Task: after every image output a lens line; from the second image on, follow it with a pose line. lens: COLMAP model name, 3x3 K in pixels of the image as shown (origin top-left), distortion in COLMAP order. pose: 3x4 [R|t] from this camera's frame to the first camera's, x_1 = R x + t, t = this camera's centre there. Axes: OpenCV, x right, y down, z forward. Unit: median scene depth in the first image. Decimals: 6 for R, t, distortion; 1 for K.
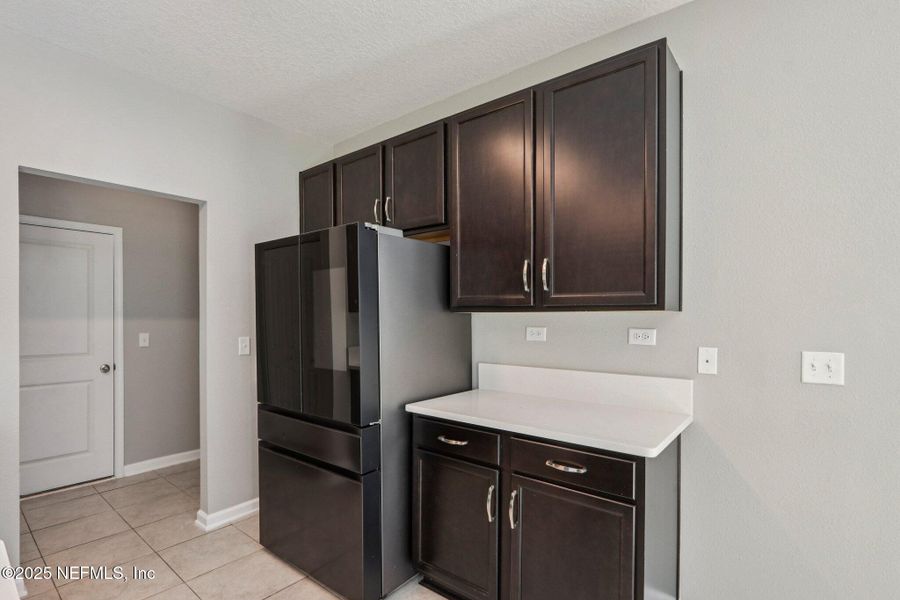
lens RADIAL K [[429.0, 0, 443.3], [0, 429.0, 316.1], [0, 0, 1]] dist [0.000172, -0.000097]
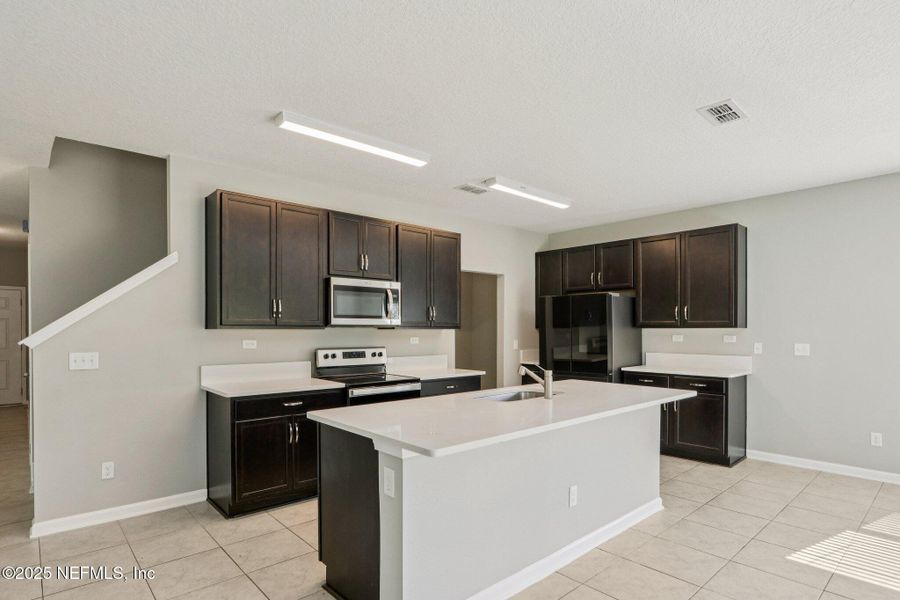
lens RADIAL K [[468.1, 0, 438.3], [0, 468.1, 325.3], [0, 0, 1]] dist [-0.001819, -0.000461]
pose [[0.987445, -0.000716, -0.157962, -0.713601], [-0.000656, 0.999962, -0.008636, -0.002755], [0.157962, 0.008631, 0.987407, -1.798850]]
